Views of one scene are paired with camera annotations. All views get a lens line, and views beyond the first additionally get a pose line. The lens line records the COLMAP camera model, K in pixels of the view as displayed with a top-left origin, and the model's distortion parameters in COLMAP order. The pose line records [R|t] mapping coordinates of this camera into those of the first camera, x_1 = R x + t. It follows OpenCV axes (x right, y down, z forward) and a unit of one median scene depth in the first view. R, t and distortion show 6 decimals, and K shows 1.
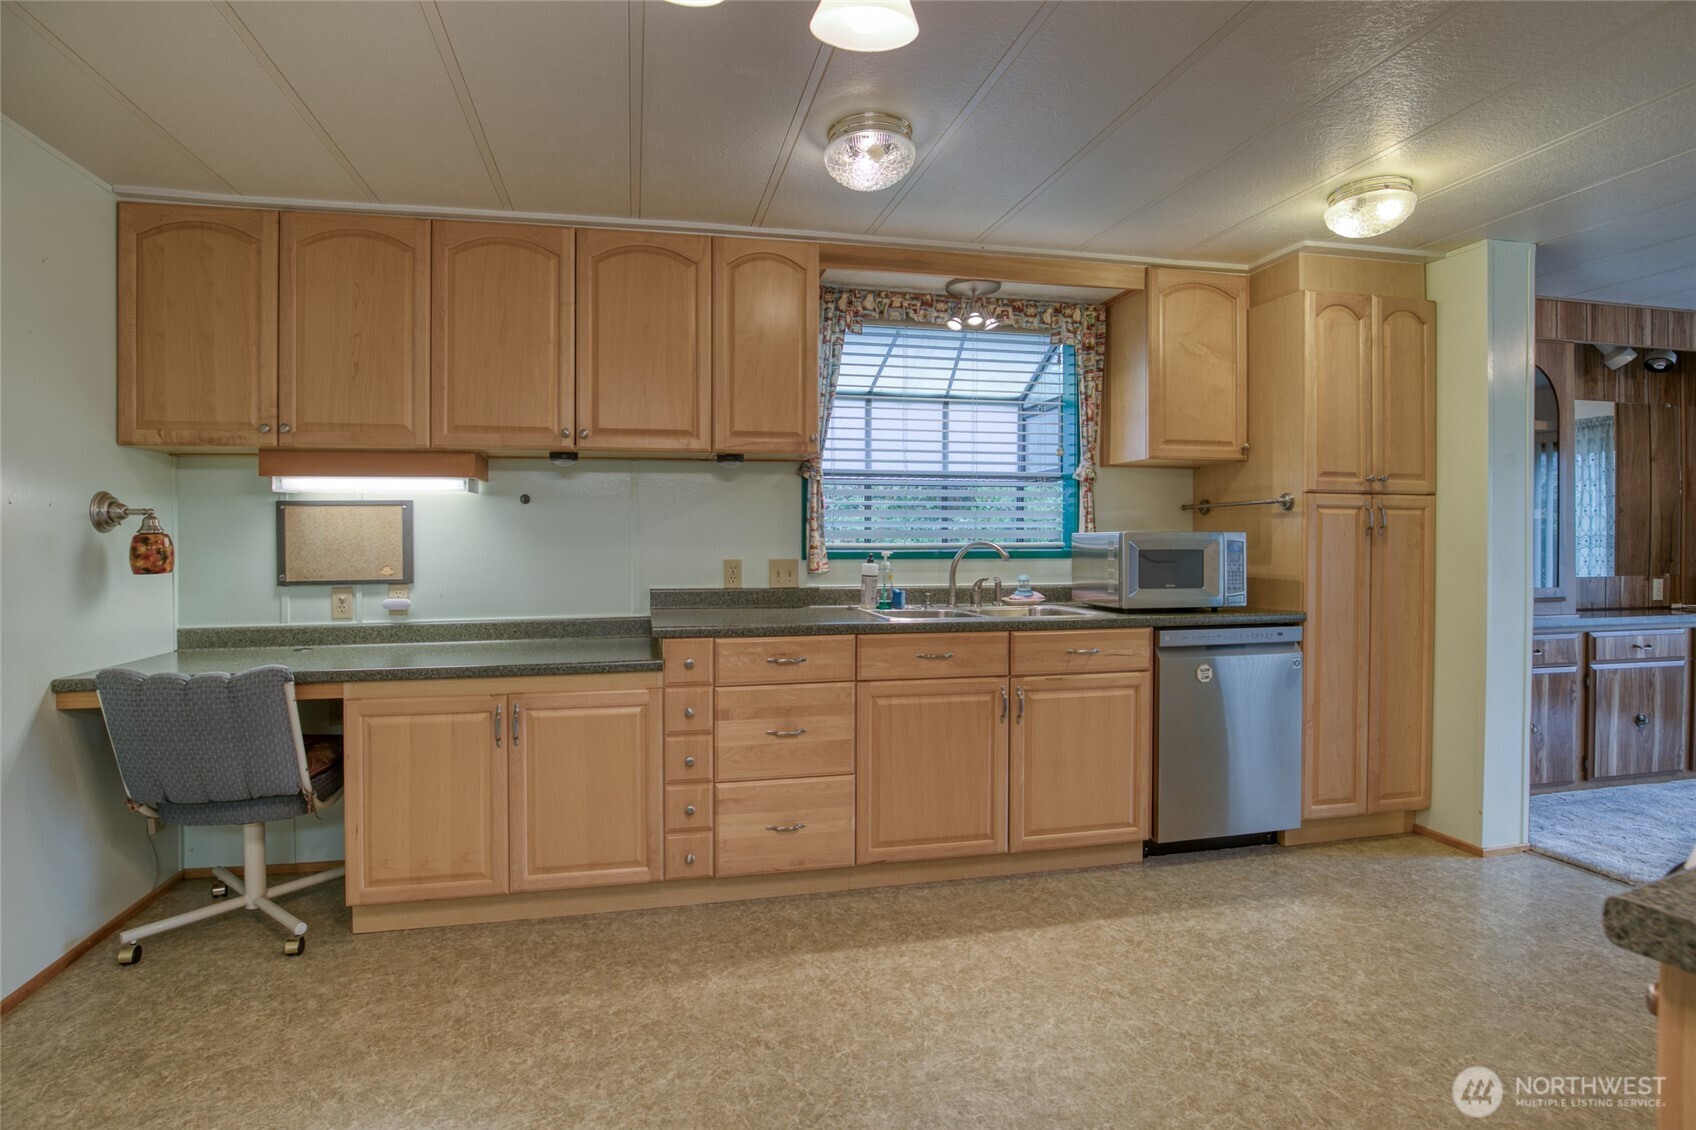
lens RADIAL K [[791.5, 0, 806.9], [0, 791.5, 548.4], [0, 0, 1]] dist [-0.040229, 0.009414]
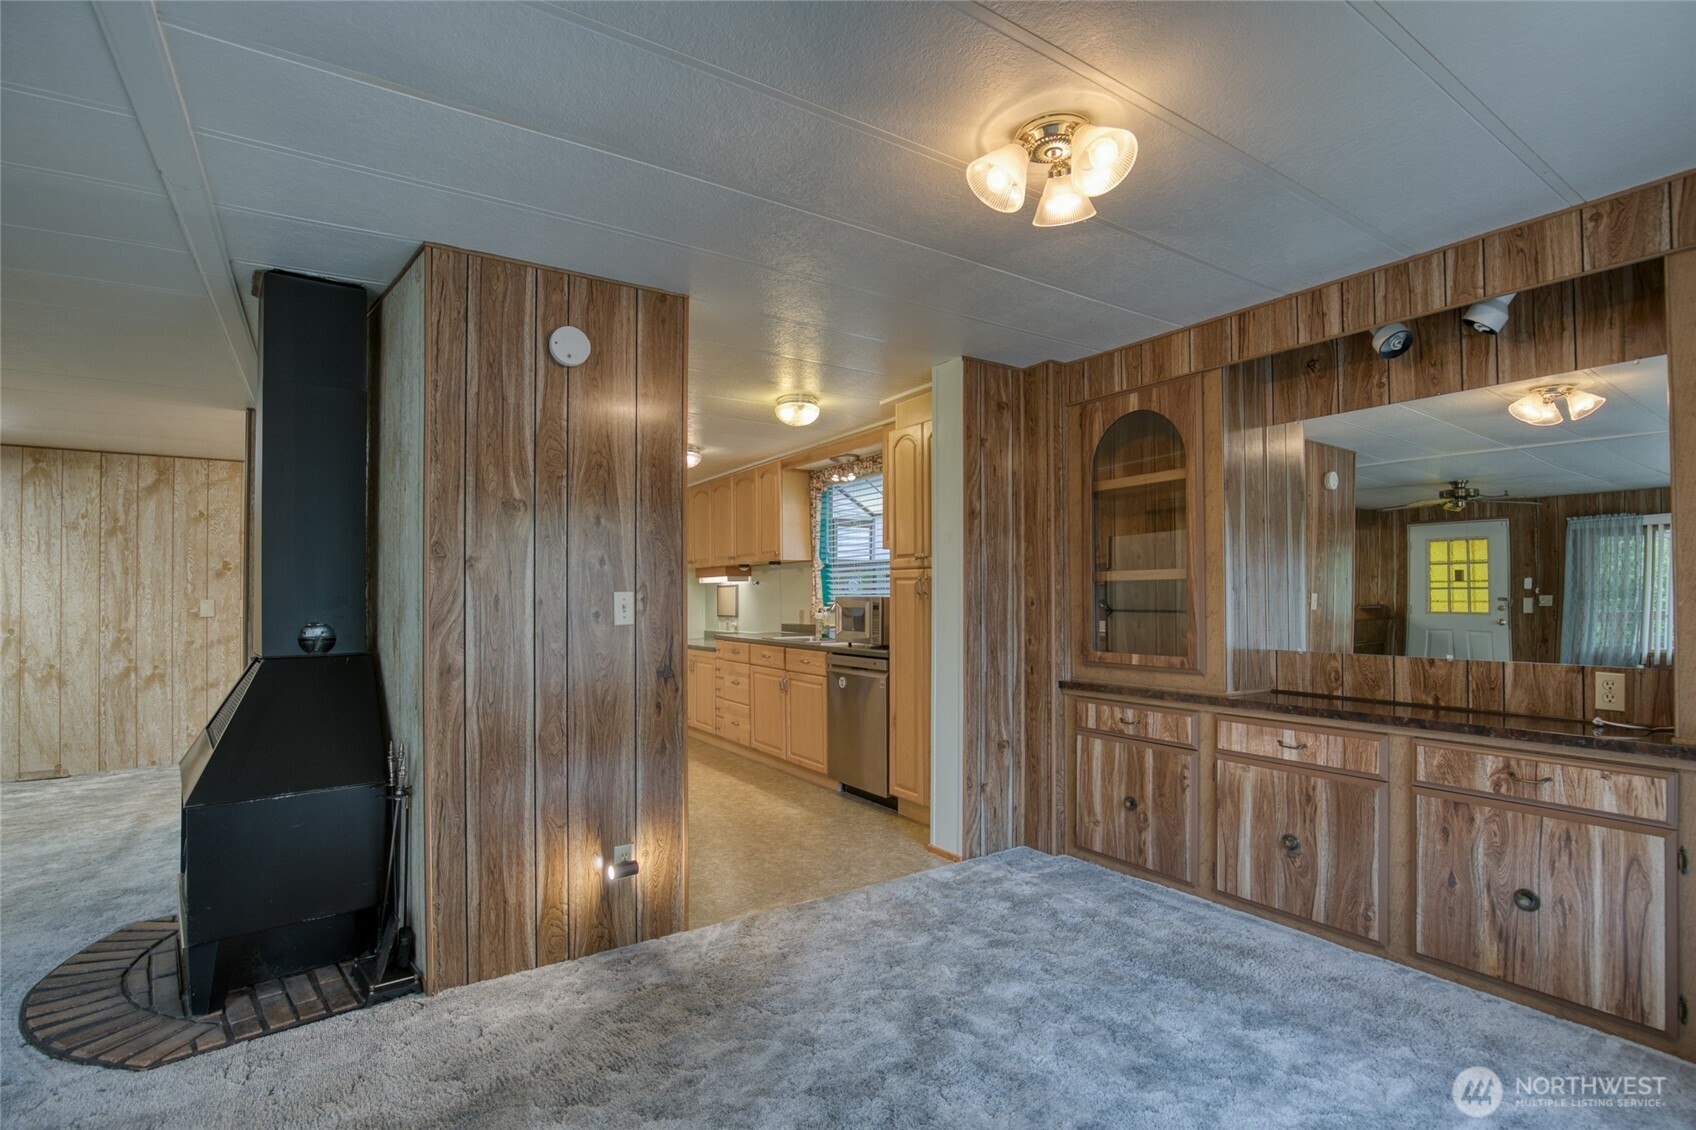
lens RADIAL K [[791.5, 0, 872.0], [0, 791.5, 584.6], [0, 0, 1]] dist [-0.040229, 0.009414]
pose [[0.391636, -0.013452, -0.920022, 2.140525], [-0.006730, 0.999825, -0.017483, -0.017264], [0.920096, 0.013039, 0.391477, 0.412746]]
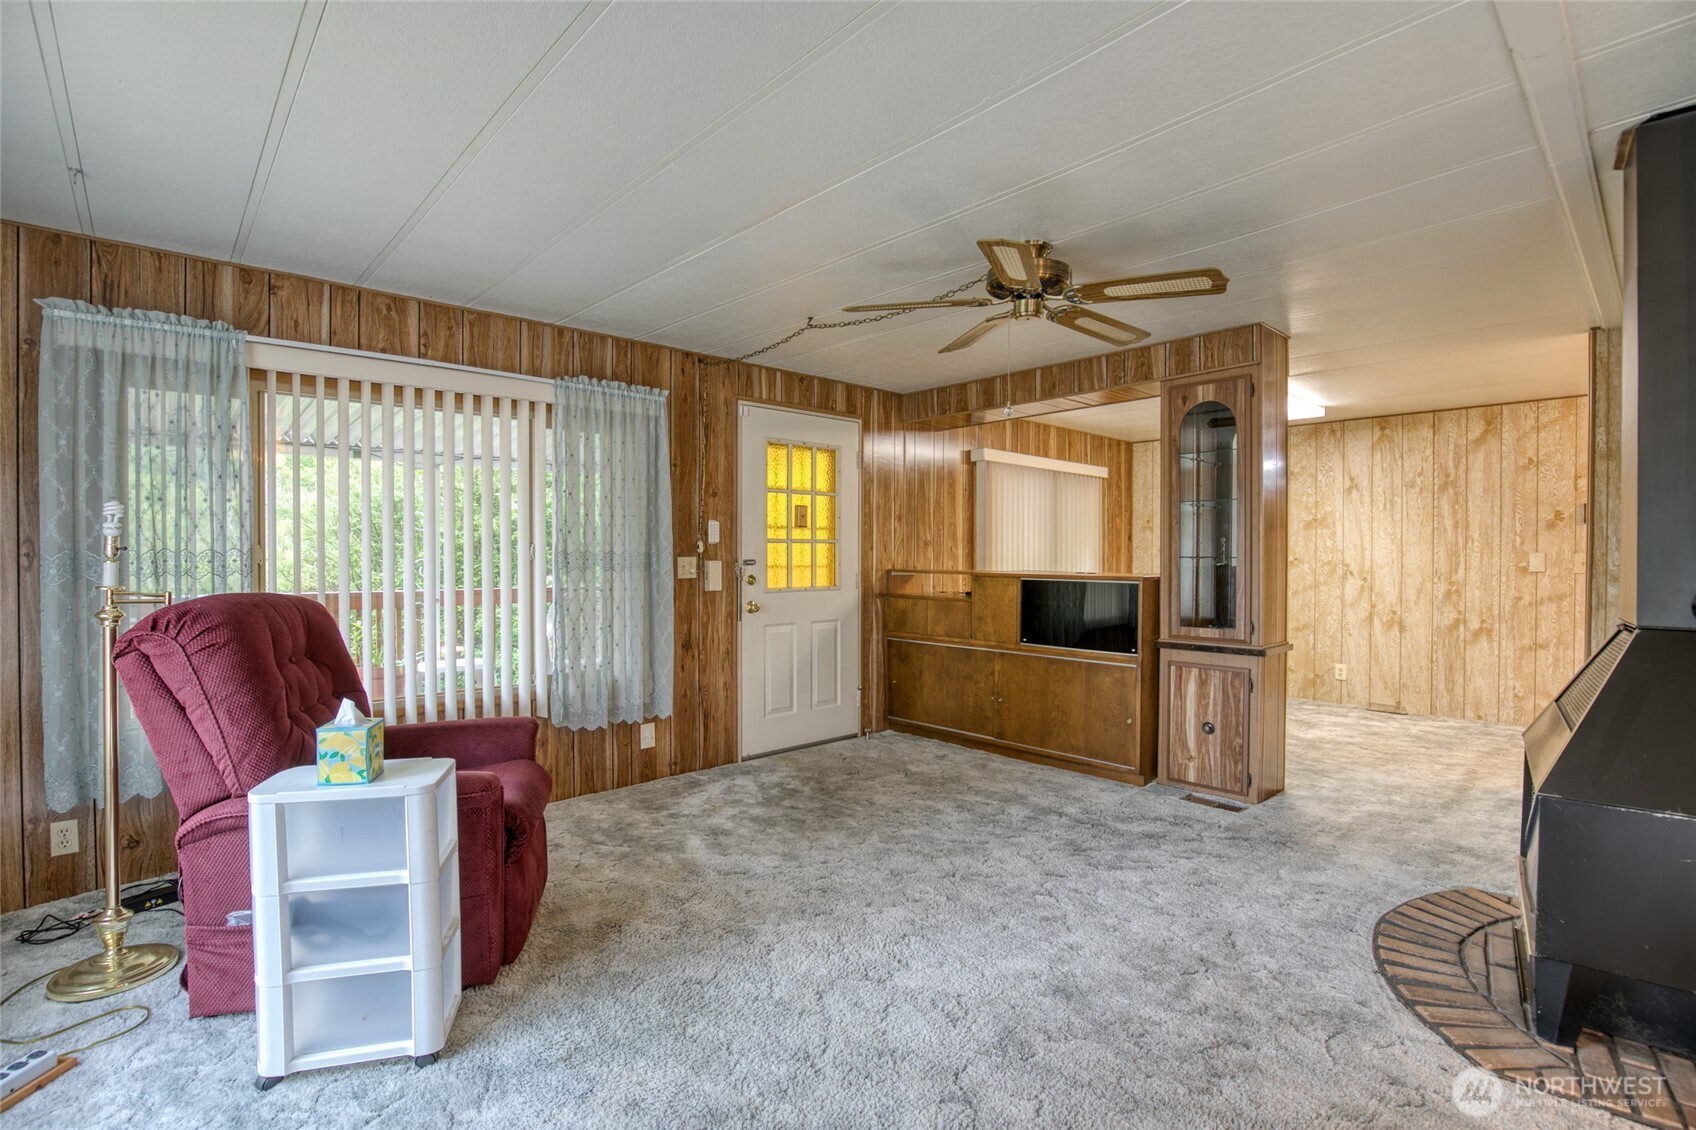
lens RADIAL K [[791.5, 0, 840.5], [0, 791.5, 565.0], [0, 0, 1]] dist [-0.040229, 0.009414]
pose [[-0.857744, 0.009815, -0.513983, 2.006885], [-0.004493, 0.999636, 0.026586, -0.014531], [0.514057, 0.025114, -0.857388, 0.334858]]
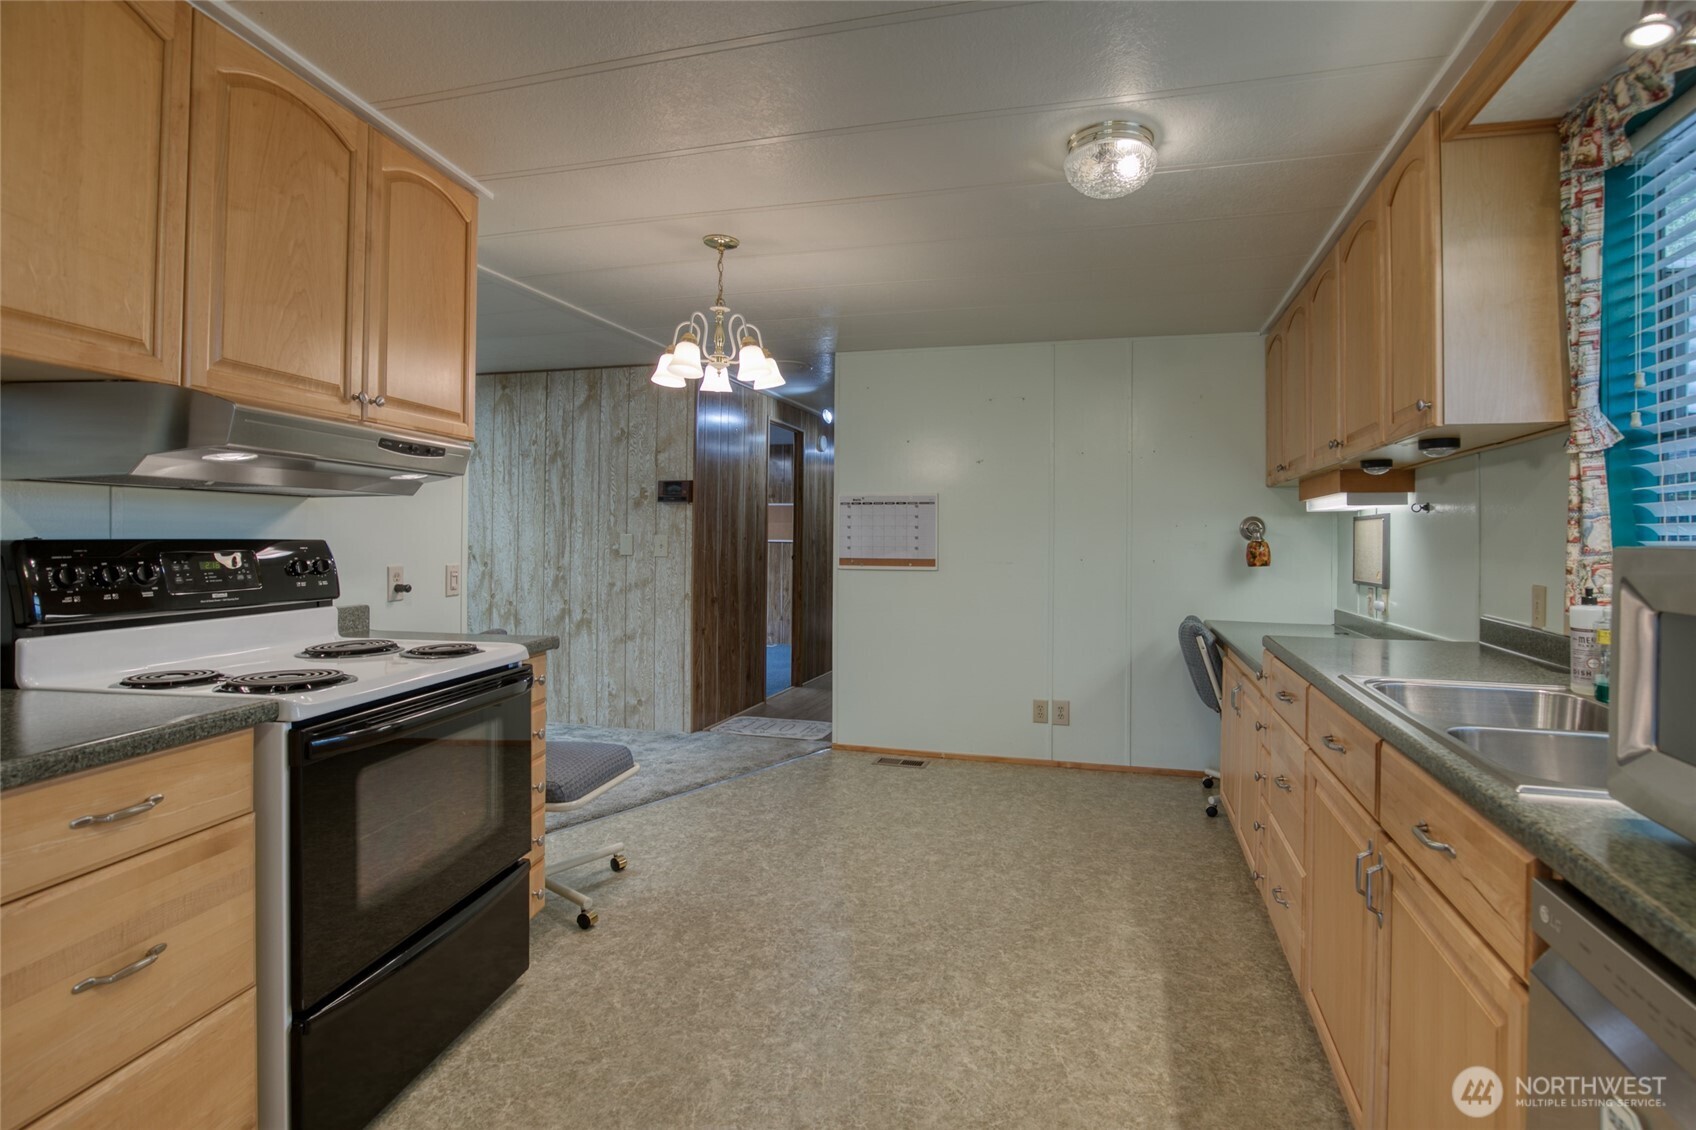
lens RADIAL K [[807.6, 0, 889.3], [0, 807.6, 533.5], [0, 0, 1]] dist [0.001872, -0.000788]
pose [[-0.452654, -0.004524, -0.891675, 0.861351], [-0.018653, 0.999816, 0.004397, -0.021920], [0.891491, 0.018622, -0.452655, 0.941445]]
